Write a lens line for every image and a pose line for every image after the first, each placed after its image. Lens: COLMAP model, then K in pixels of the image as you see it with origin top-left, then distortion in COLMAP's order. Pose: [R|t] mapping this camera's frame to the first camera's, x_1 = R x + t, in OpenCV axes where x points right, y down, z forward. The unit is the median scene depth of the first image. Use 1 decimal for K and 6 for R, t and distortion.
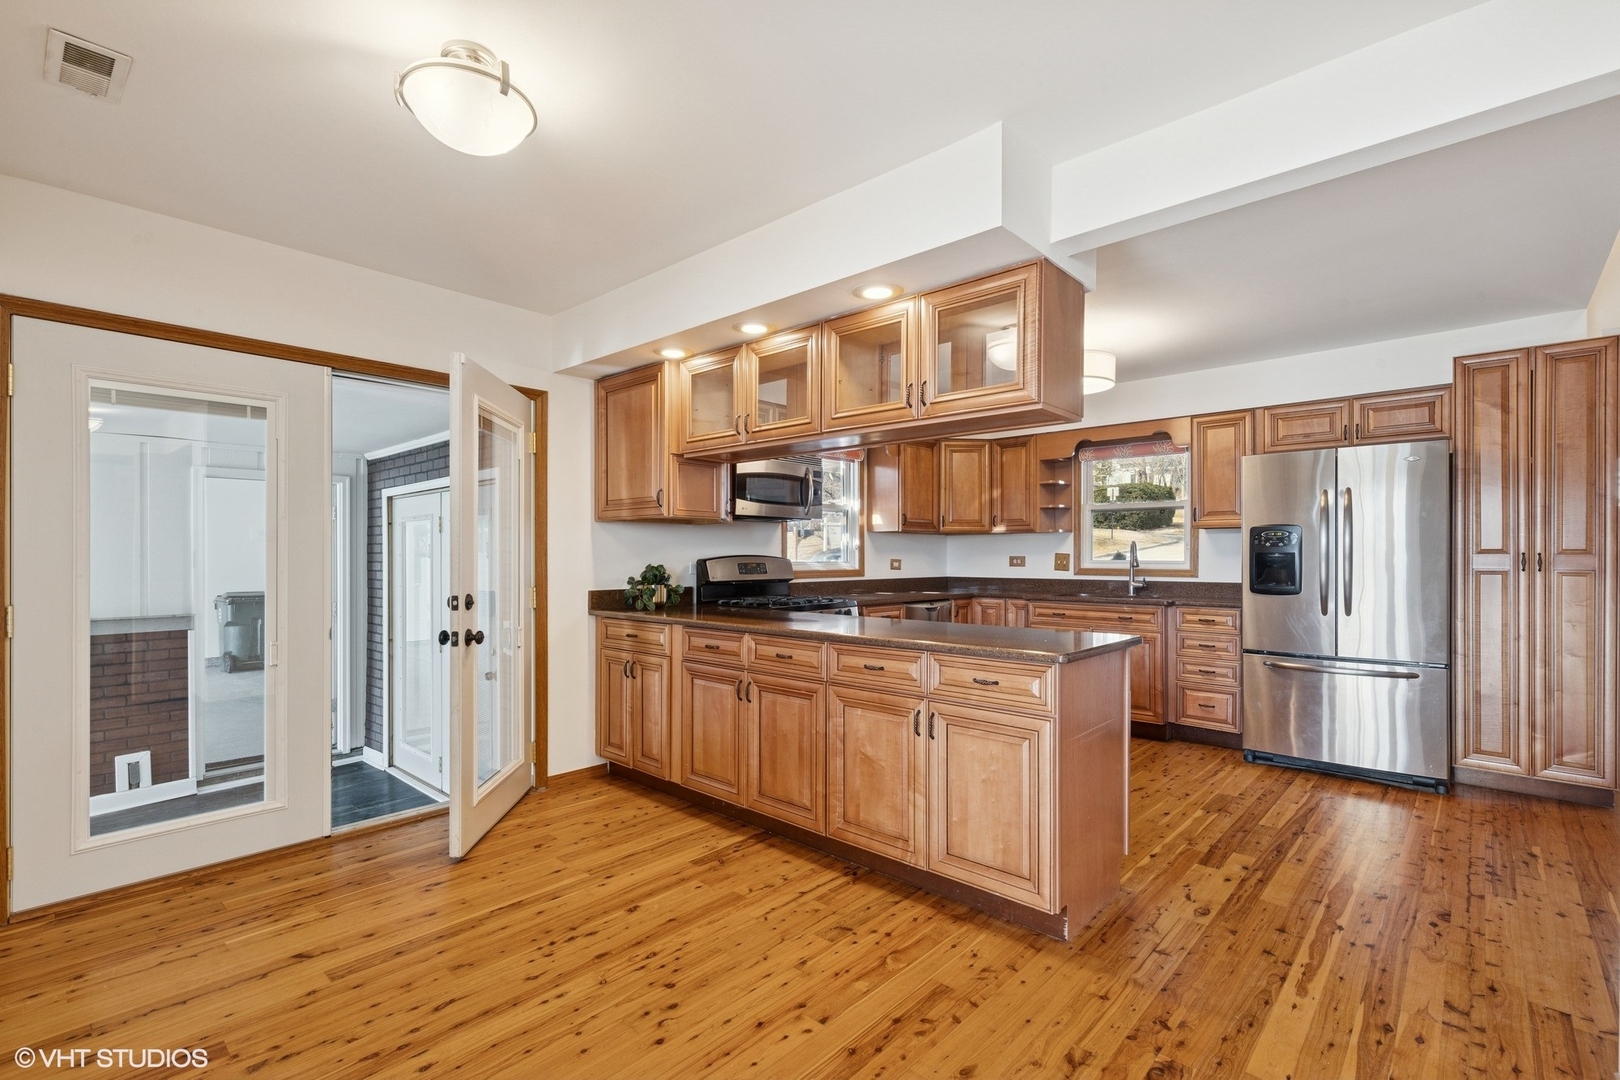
lens RADIAL K [[732.5, 0, 818.7], [0, 732.5, 550.8], [0, 0, 1]] dist [0.003715, 0.000819]
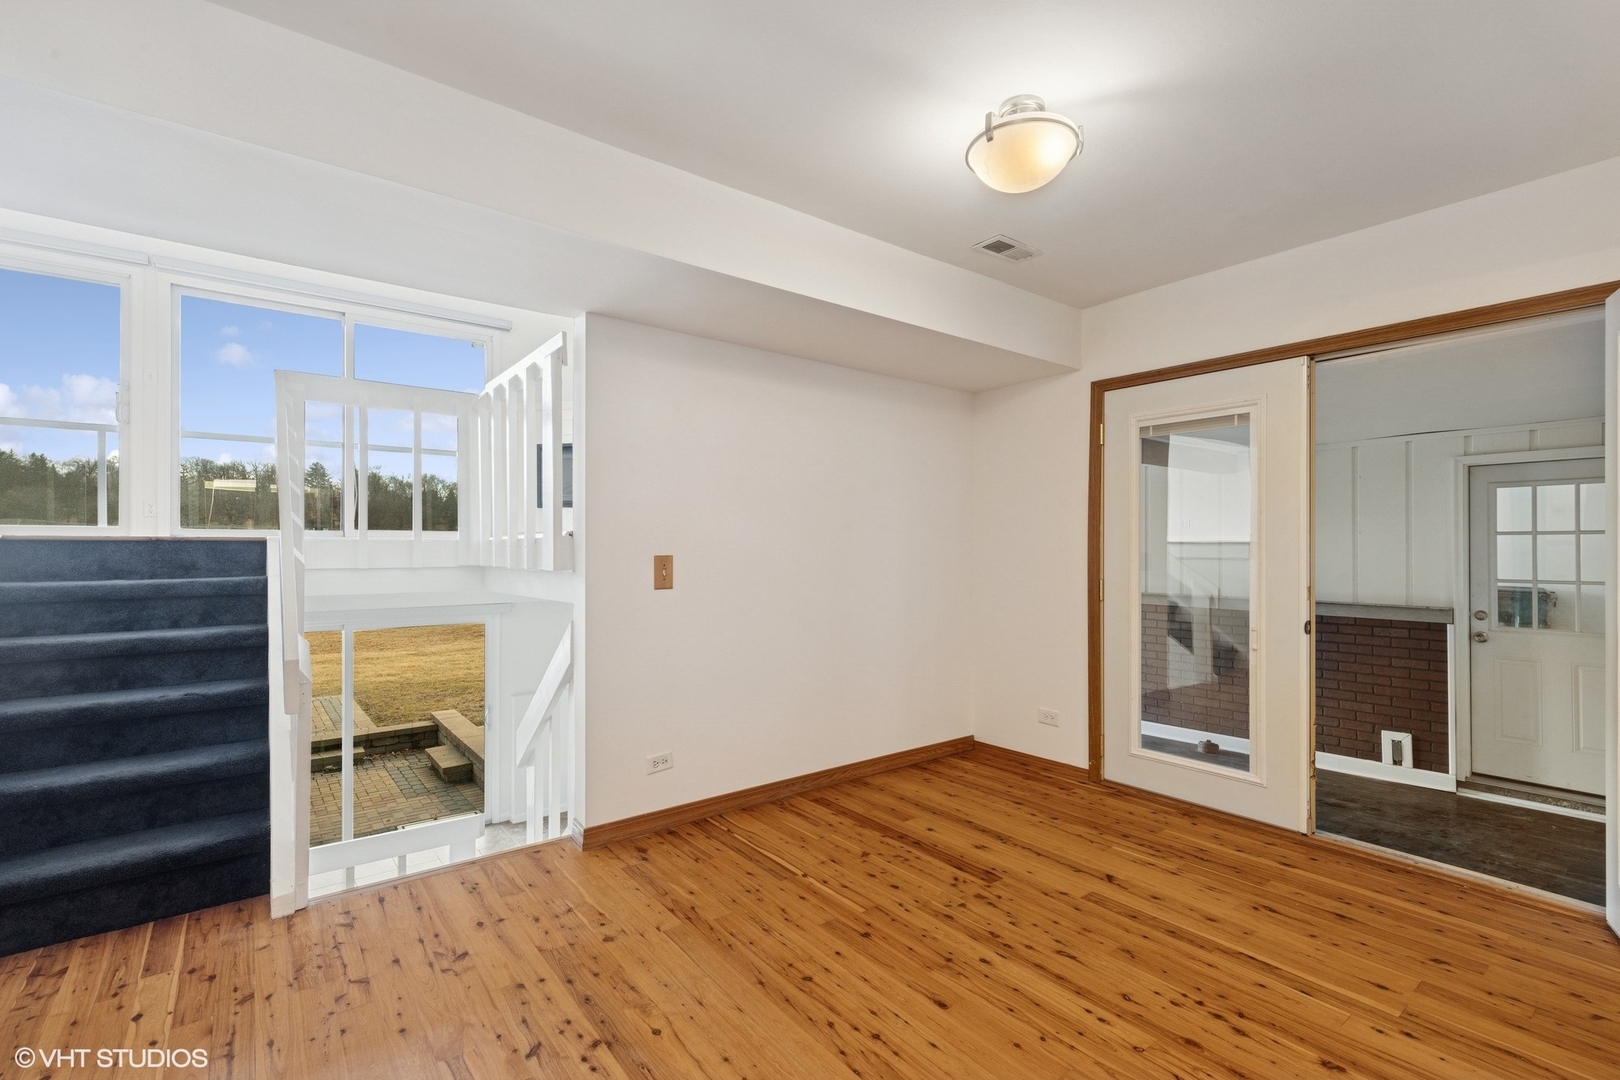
lens RADIAL K [[732.5, 0, 818.9], [0, 732.5, 542.4], [0, 0, 1]] dist [0.003715, 0.000819]
pose [[-0.171620, -0.005706, -0.985147, 0.483220], [0.003161, 0.999975, -0.006342, 0.002984], [0.985158, -0.004203, -0.171598, 0.617337]]
